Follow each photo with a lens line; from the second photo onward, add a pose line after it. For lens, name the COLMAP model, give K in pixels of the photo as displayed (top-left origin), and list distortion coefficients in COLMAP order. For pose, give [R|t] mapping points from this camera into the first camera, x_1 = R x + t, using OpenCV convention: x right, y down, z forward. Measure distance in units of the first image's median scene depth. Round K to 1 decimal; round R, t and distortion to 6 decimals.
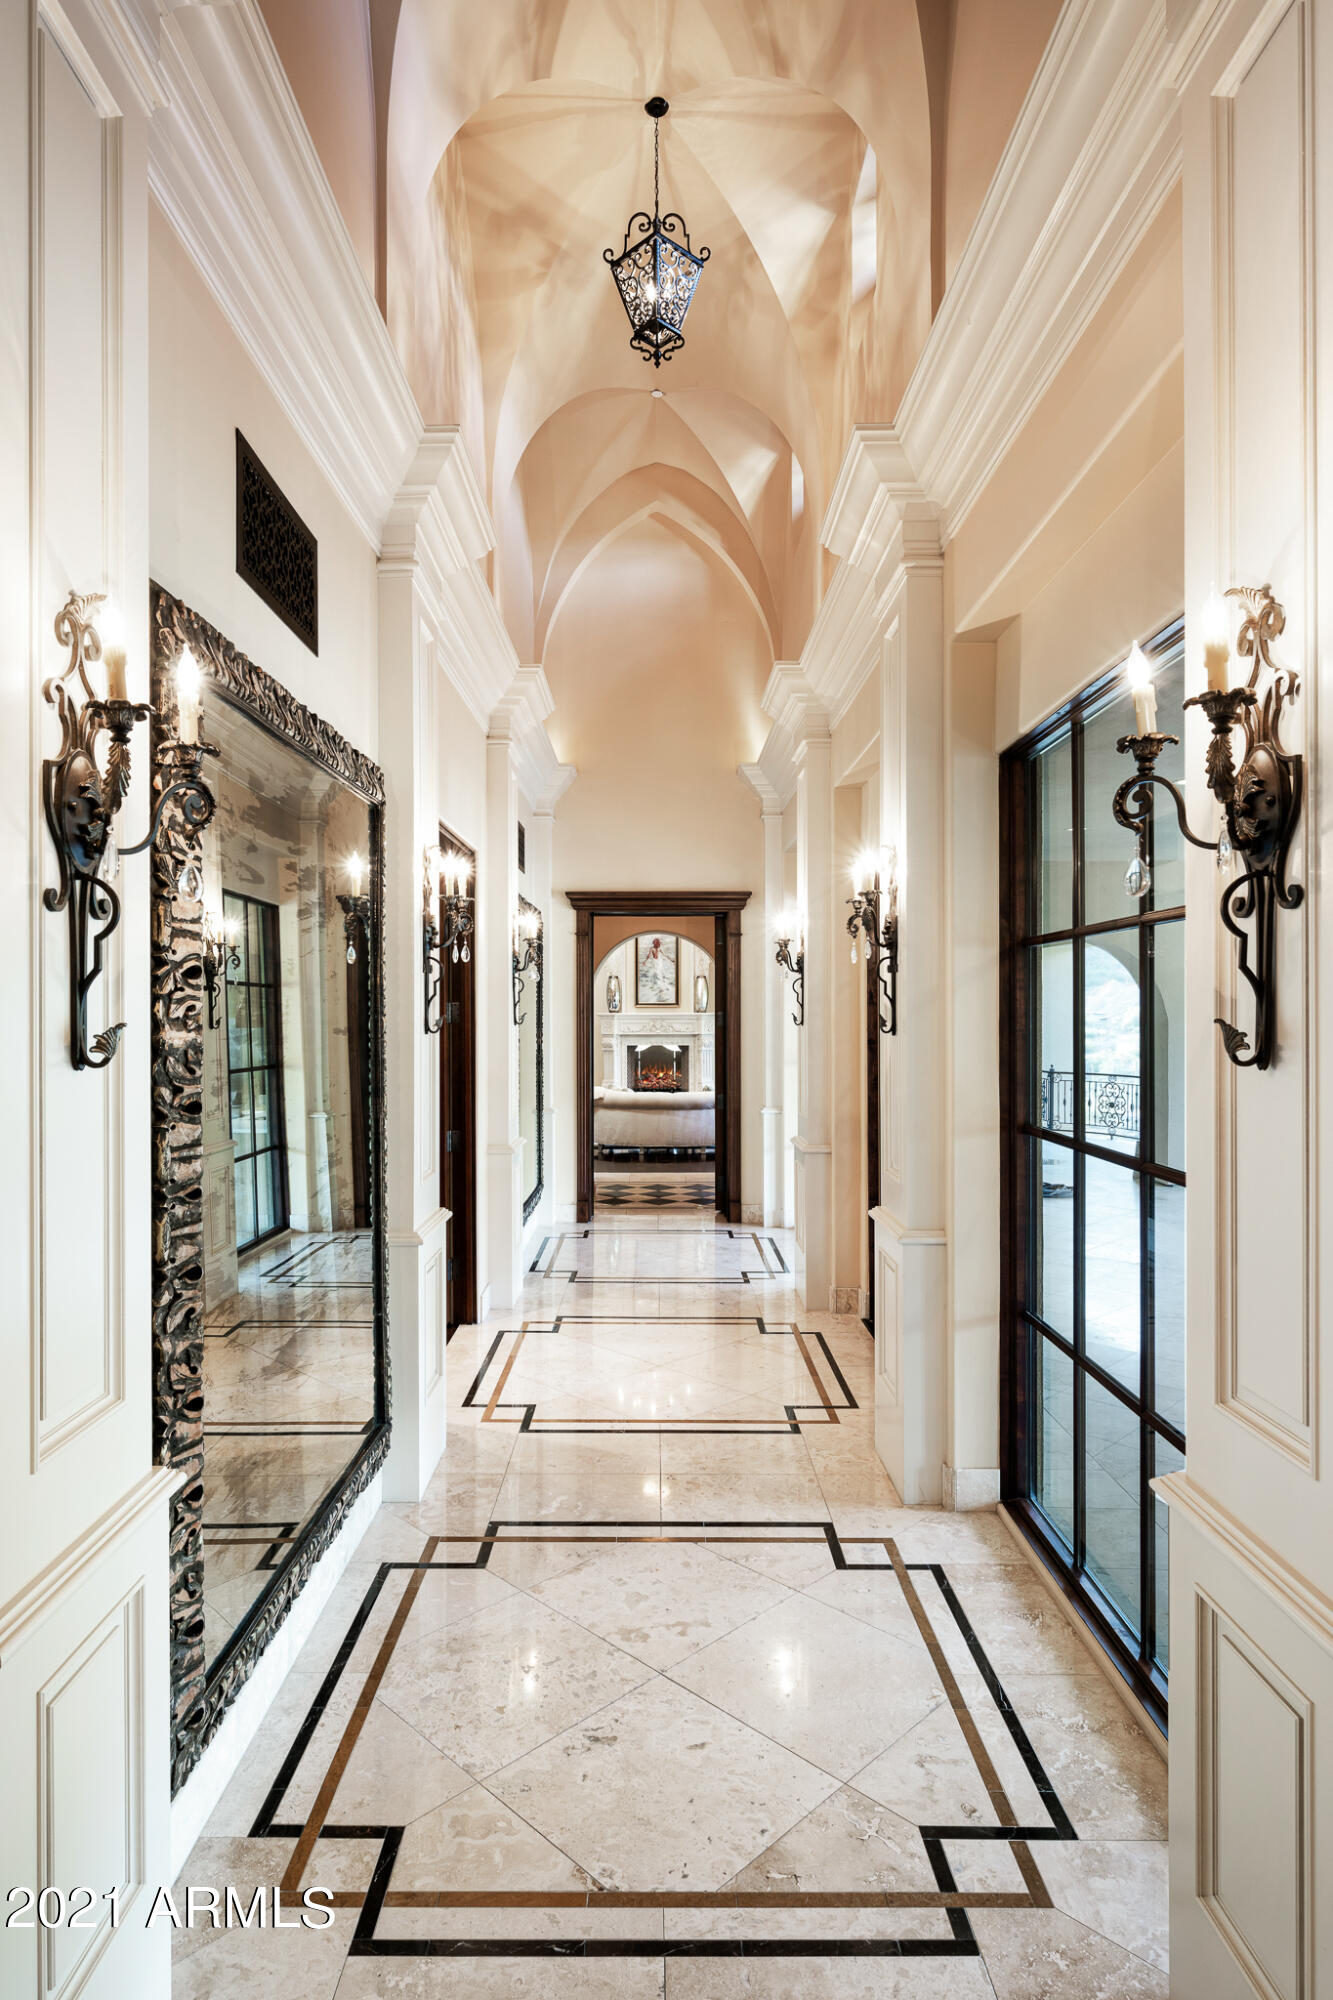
lens RADIAL K [[1115.4, 0, 665.3], [0, 1115.4, 1011.9], [0, 0, 1]] dist [-0.004050, -0.000394]
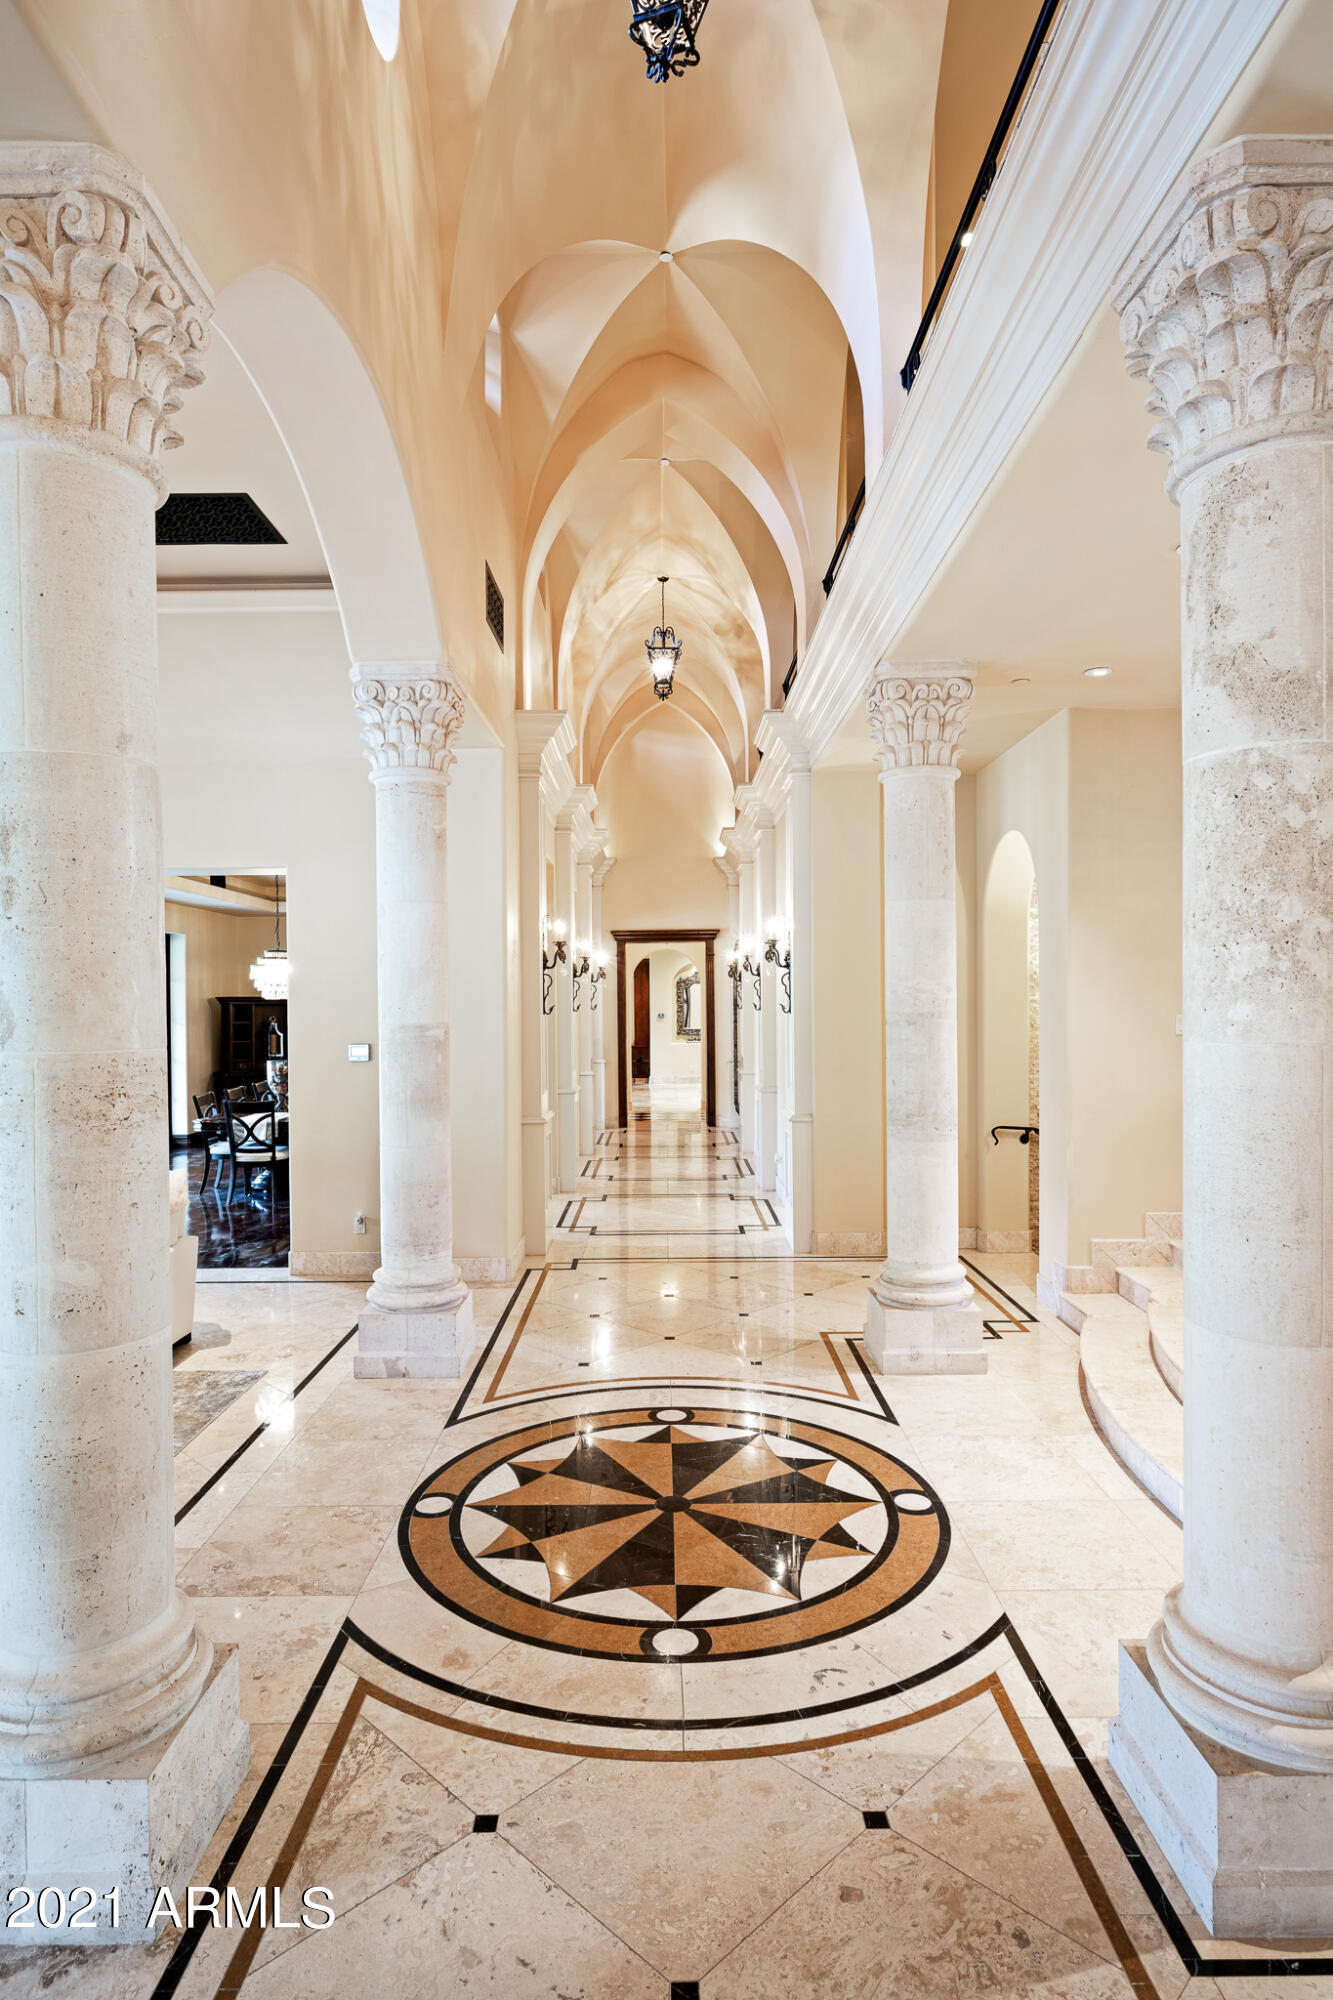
lens RADIAL K [[1115.4, 0, 665.3], [0, 1115.4, 1011.9], [0, 0, 1]] dist [-0.004050, -0.000394]
pose [[0.999954, -0.006686, -0.006870, 0.002047], [0.006749, 0.999935, 0.009182, -0.001108], [0.006808, -0.009228, 0.999934, -0.277571]]
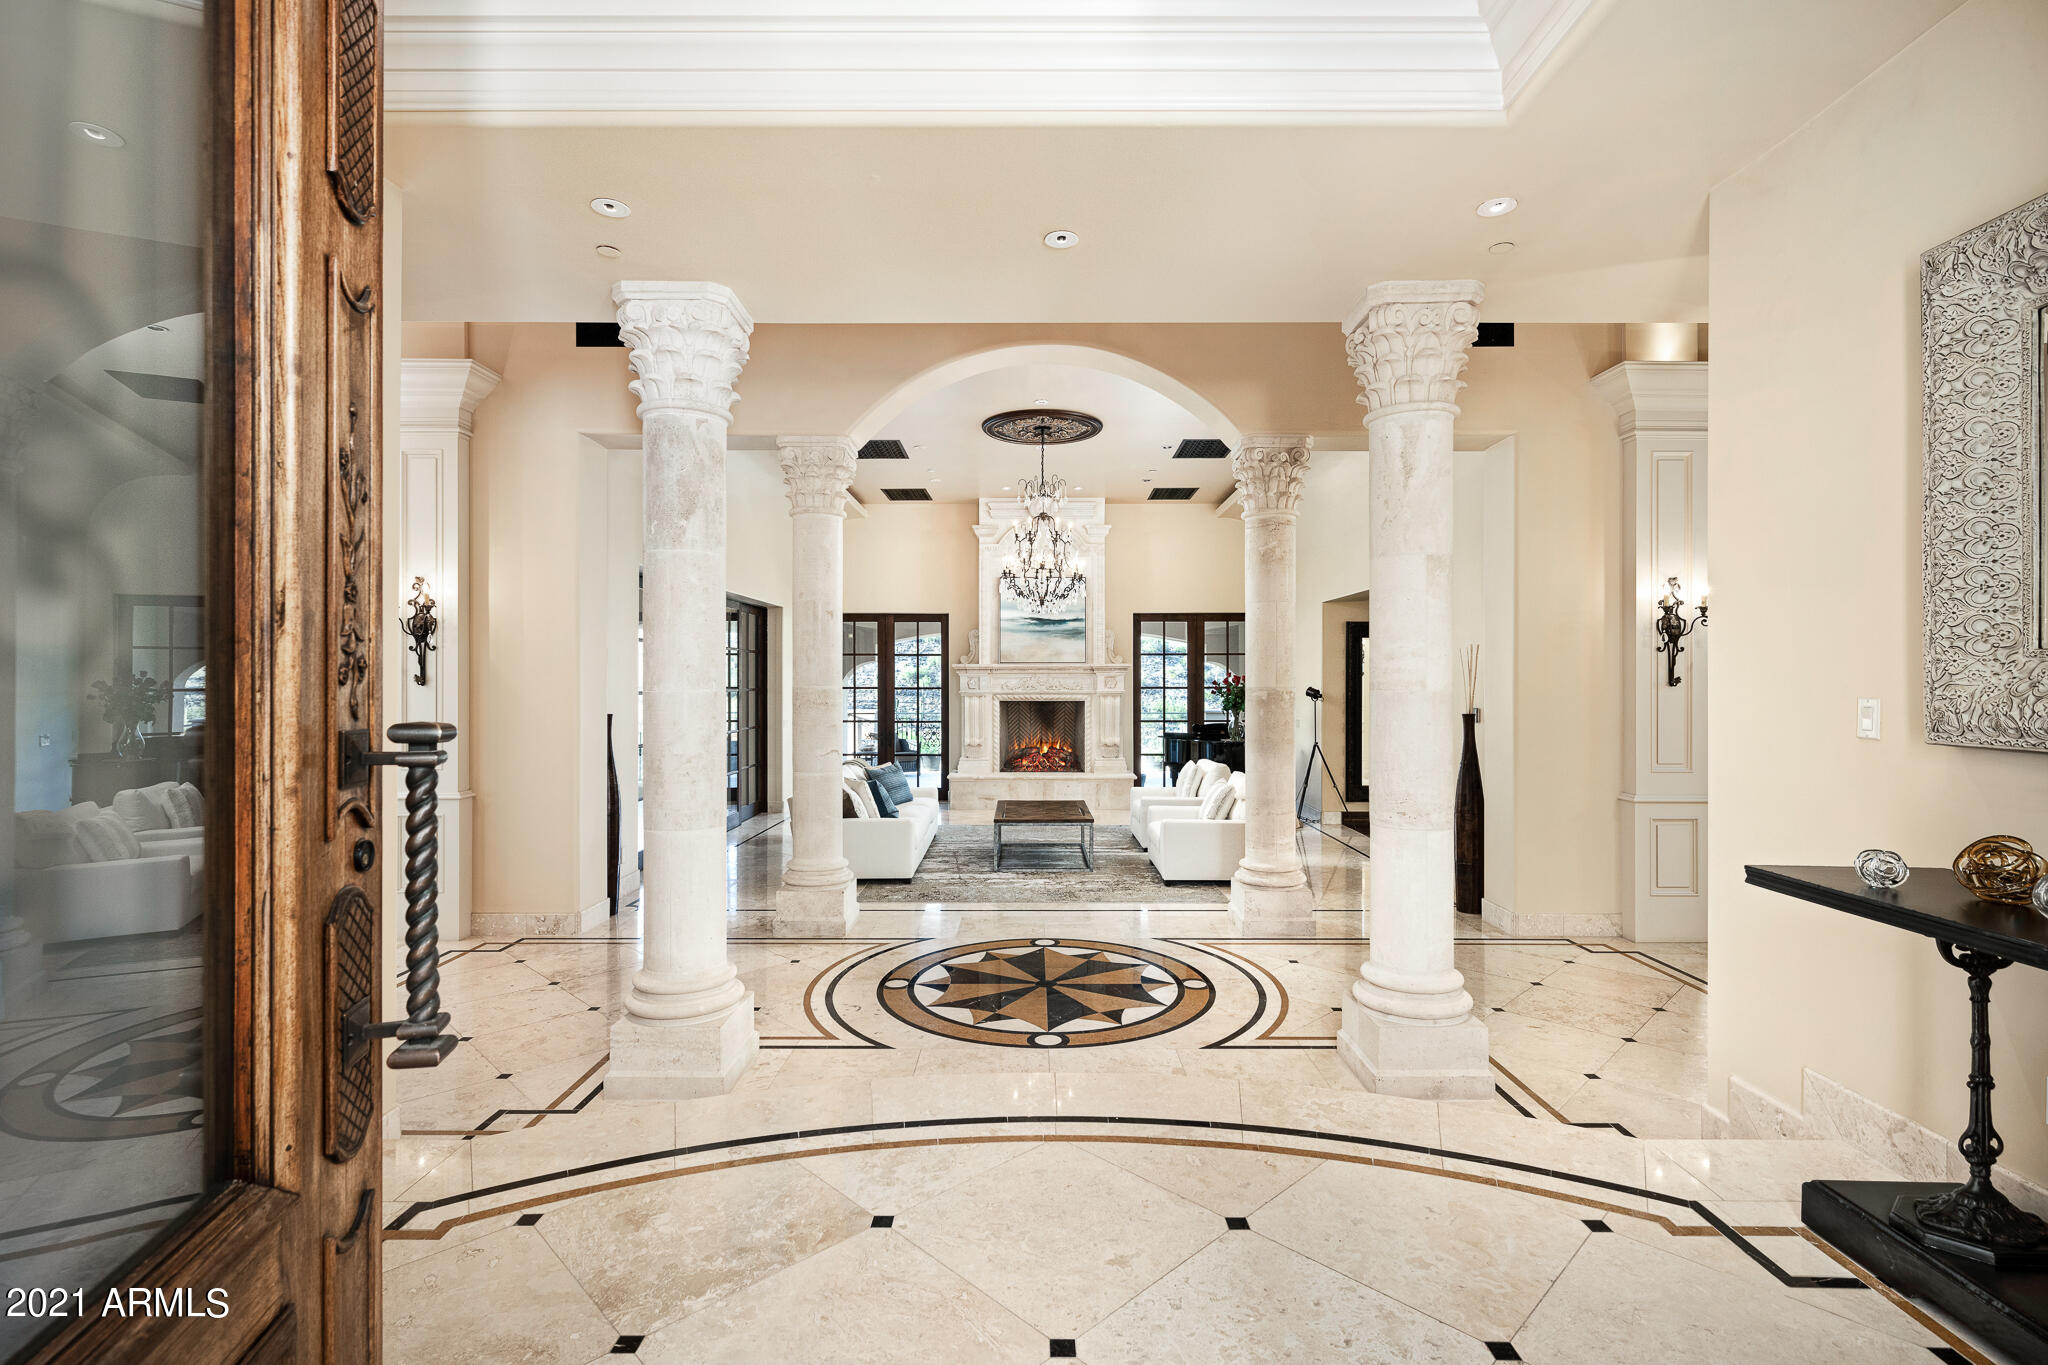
lens RADIAL K [[950.2, 0, 1033.3], [0, 950.2, 680.1], [0, 0, 1]] dist [0.016529, -0.000104]
pose [[-0.013166, 0.000247, -0.999913, 0.392293], [-0.001437, 0.999999, 0.000266, 0.002473], [0.999912, 0.001440, -0.013166, 0.005801]]
